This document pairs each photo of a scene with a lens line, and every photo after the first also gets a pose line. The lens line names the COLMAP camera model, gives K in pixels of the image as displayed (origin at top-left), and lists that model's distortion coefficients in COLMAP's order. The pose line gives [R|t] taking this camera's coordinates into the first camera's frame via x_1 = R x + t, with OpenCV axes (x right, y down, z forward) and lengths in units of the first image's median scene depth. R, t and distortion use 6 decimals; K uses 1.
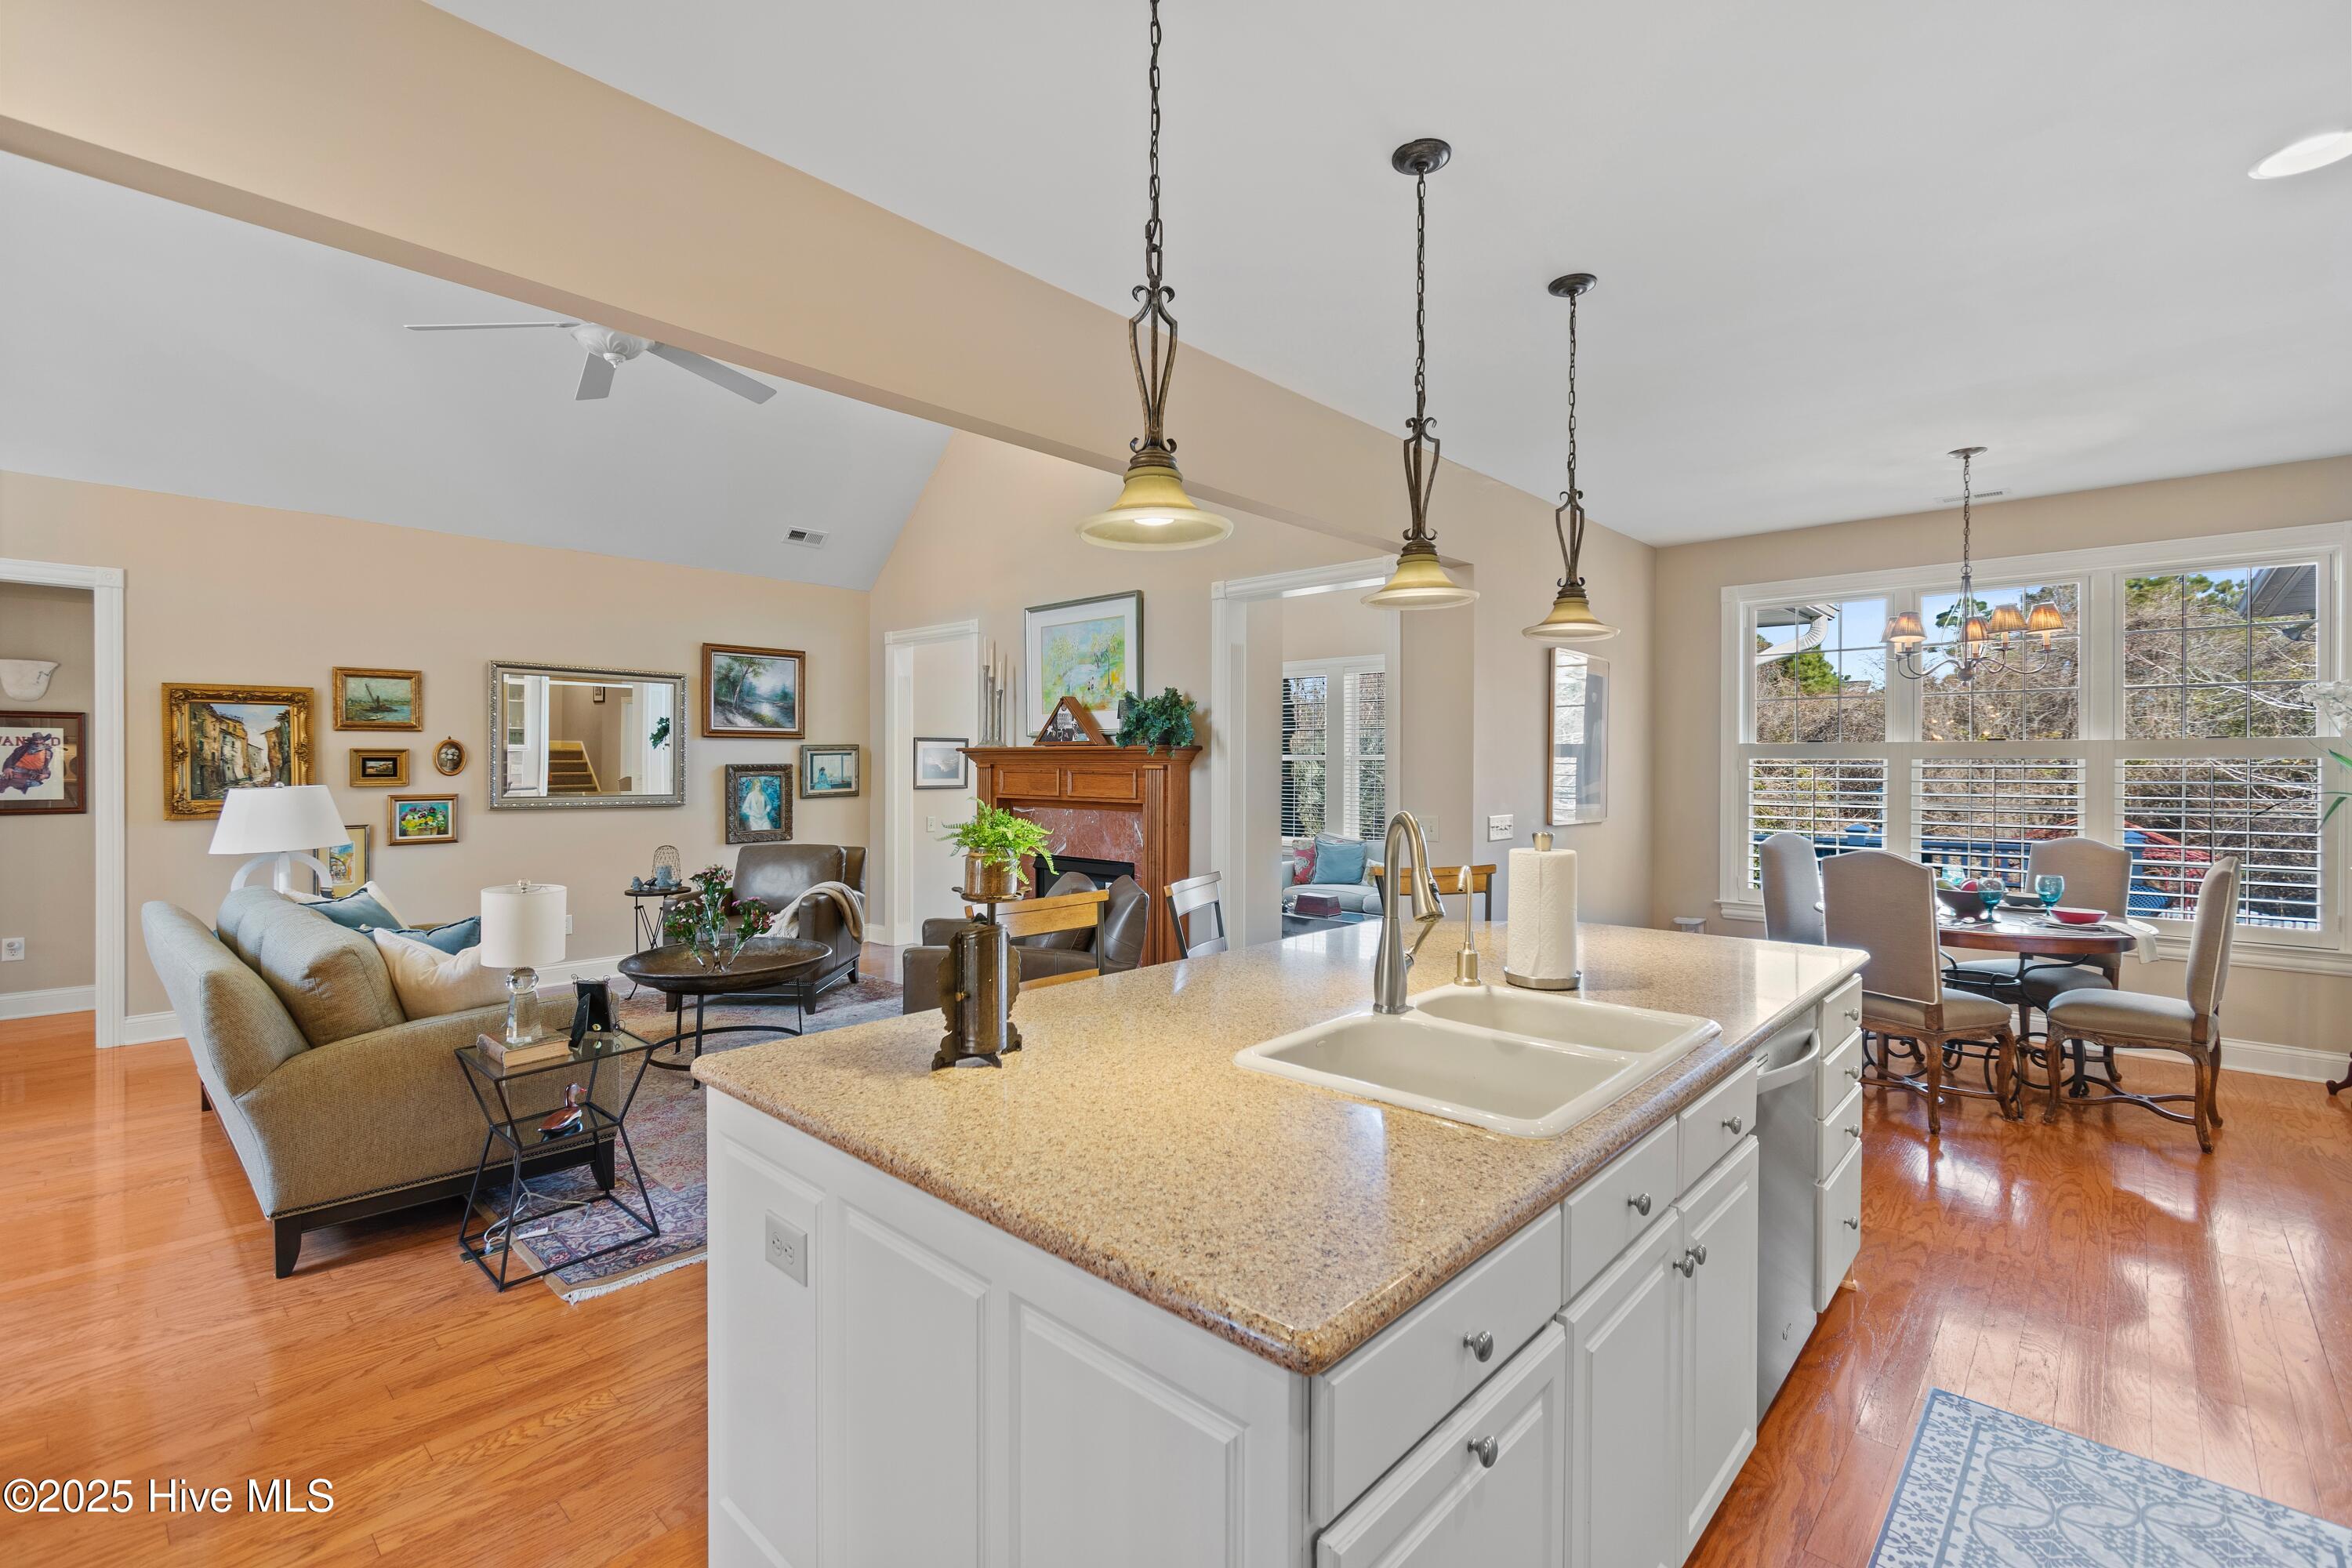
lens RADIAL K [[1047.1, 0, 1167.0], [0, 1047.1, 774.5], [0, 0, 1]] dist [0.002881, -0.001127]
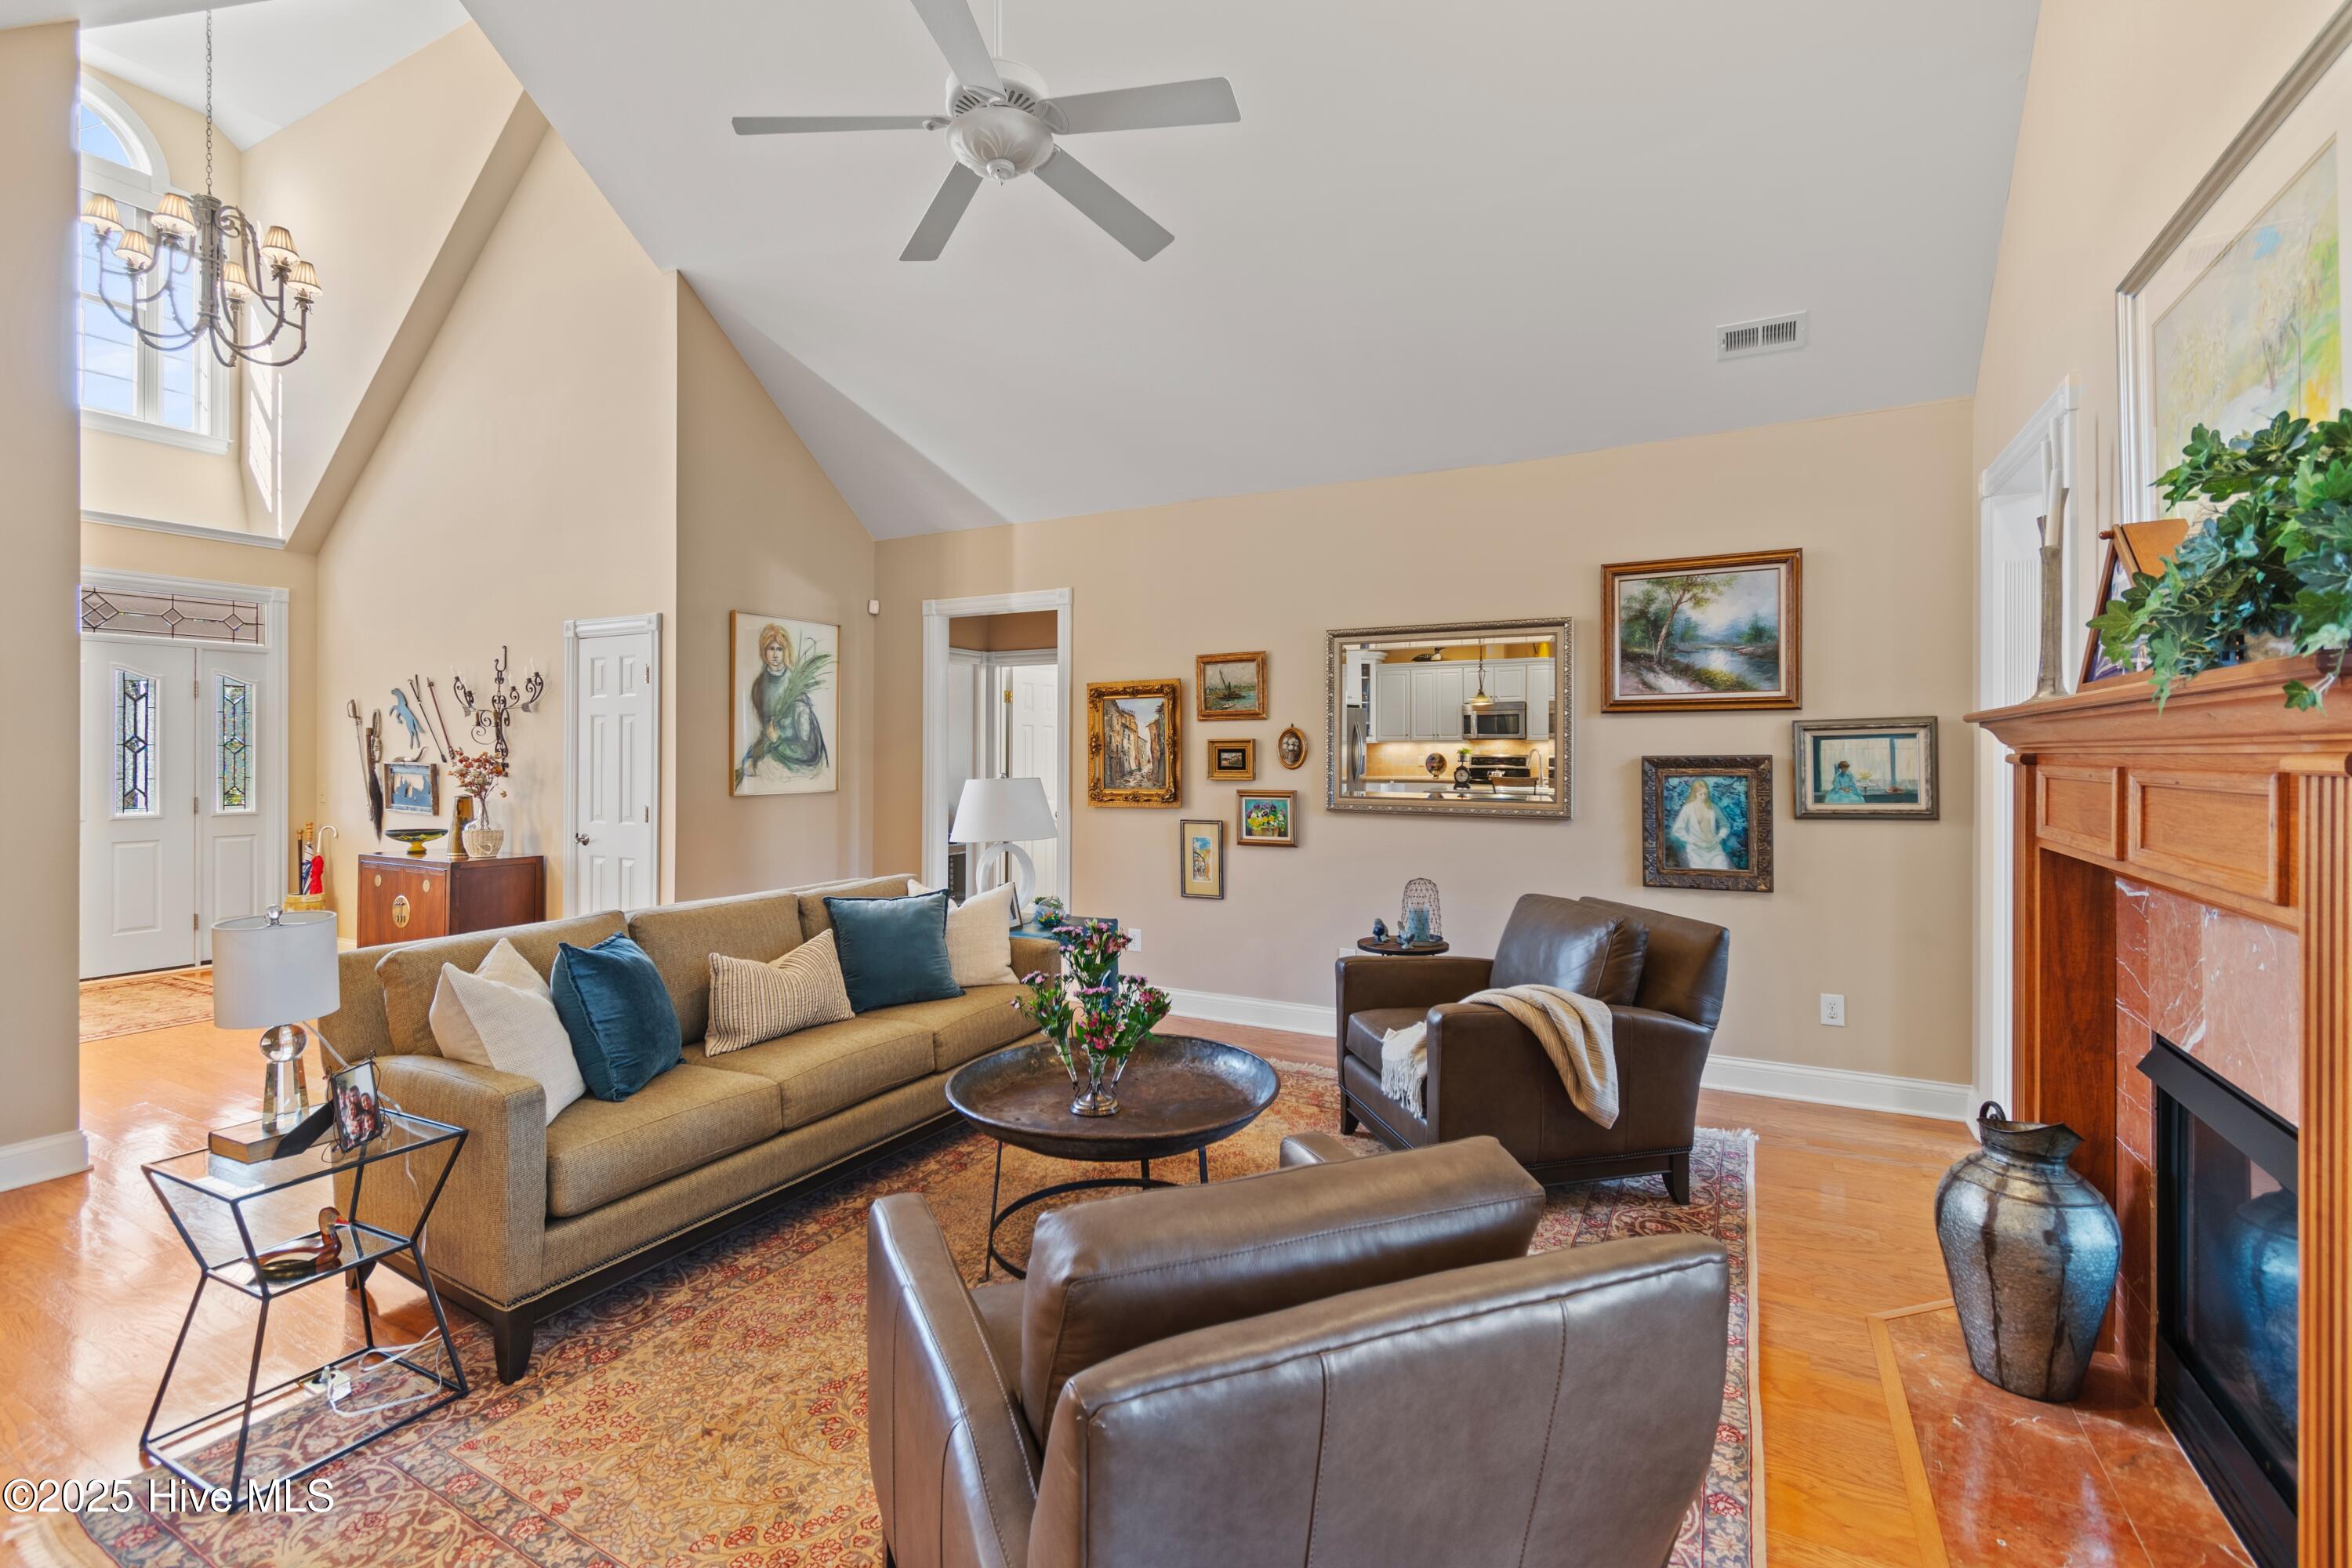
lens RADIAL K [[1047.1, 0, 1179.1], [0, 1047.1, 753.2], [0, 0, 1]] dist [0.002881, -0.001127]
pose [[0.248319, -0.004912, -0.968666, 0.128376], [-0.011193, 0.999906, -0.007939, -0.004226], [0.968614, 0.012814, 0.248241, 0.698759]]
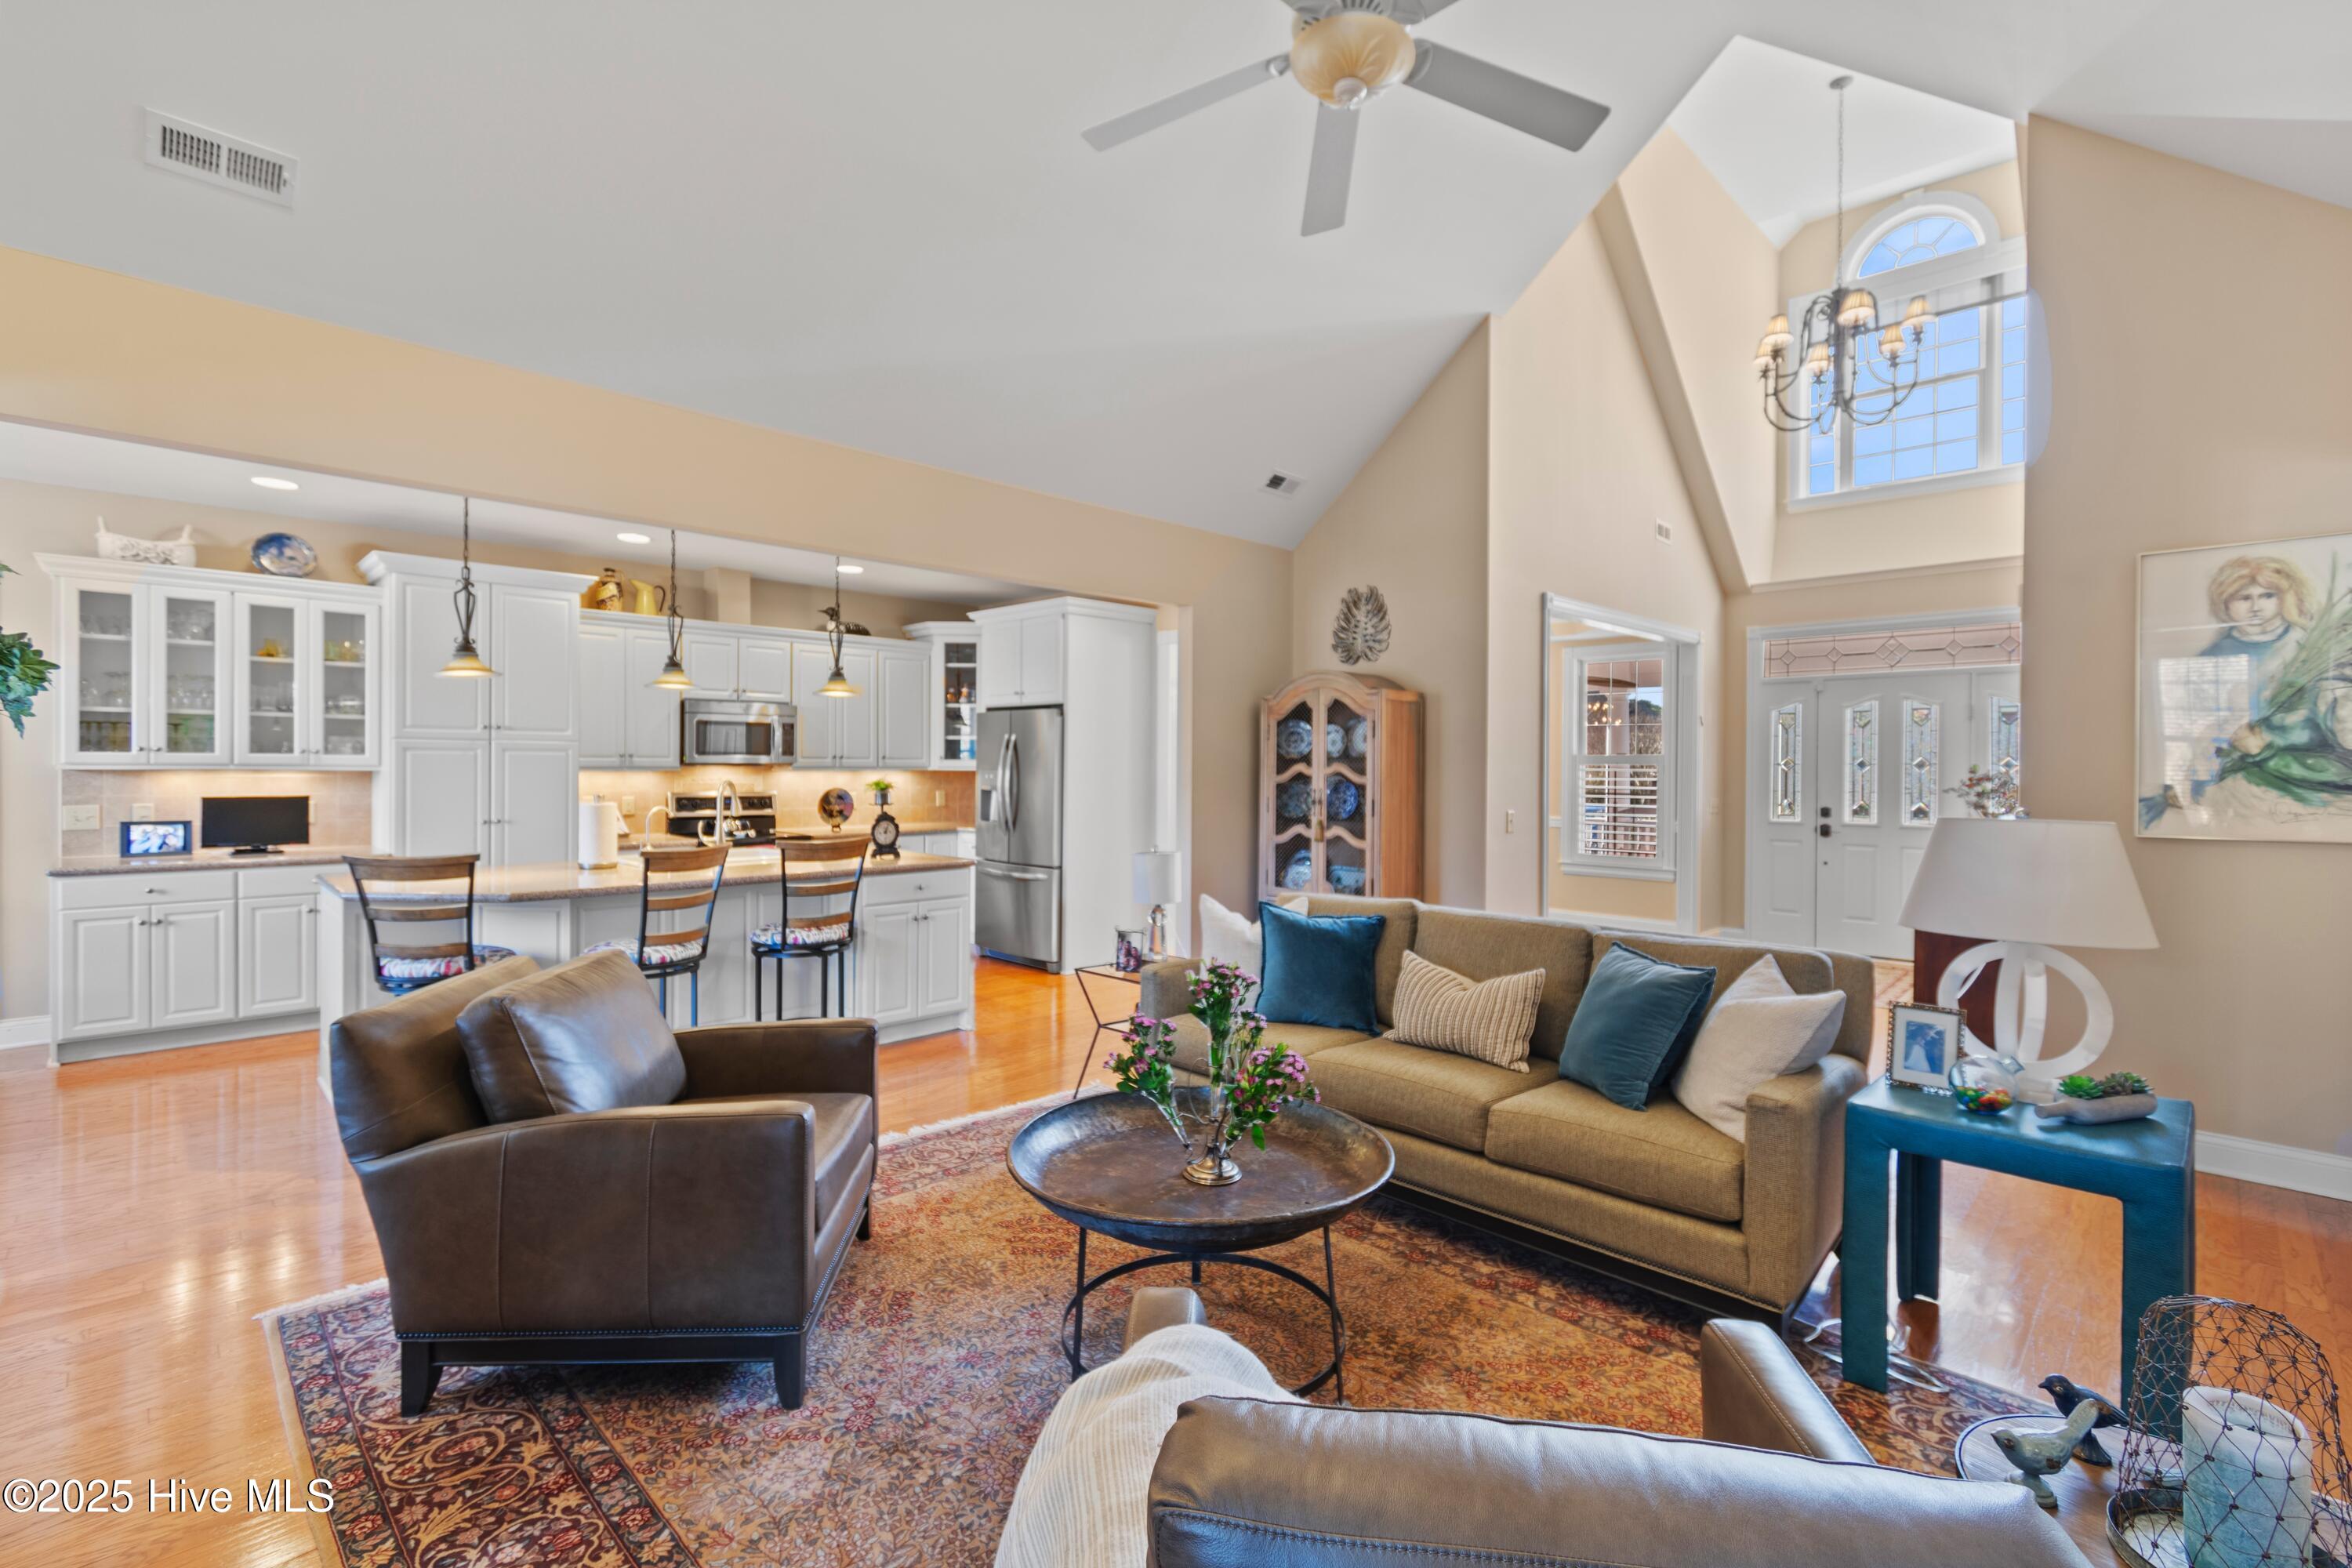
lens RADIAL K [[1047.1, 0, 1165.9], [0, 1047.1, 775.1], [0, 0, 1]] dist [0.002881, -0.001127]
pose [[-0.998542, -0.010582, 0.052932, -0.342807], [-0.009578, 0.999770, 0.019199, -0.011882], [-0.053123, 0.018664, -0.998414, 1.192225]]
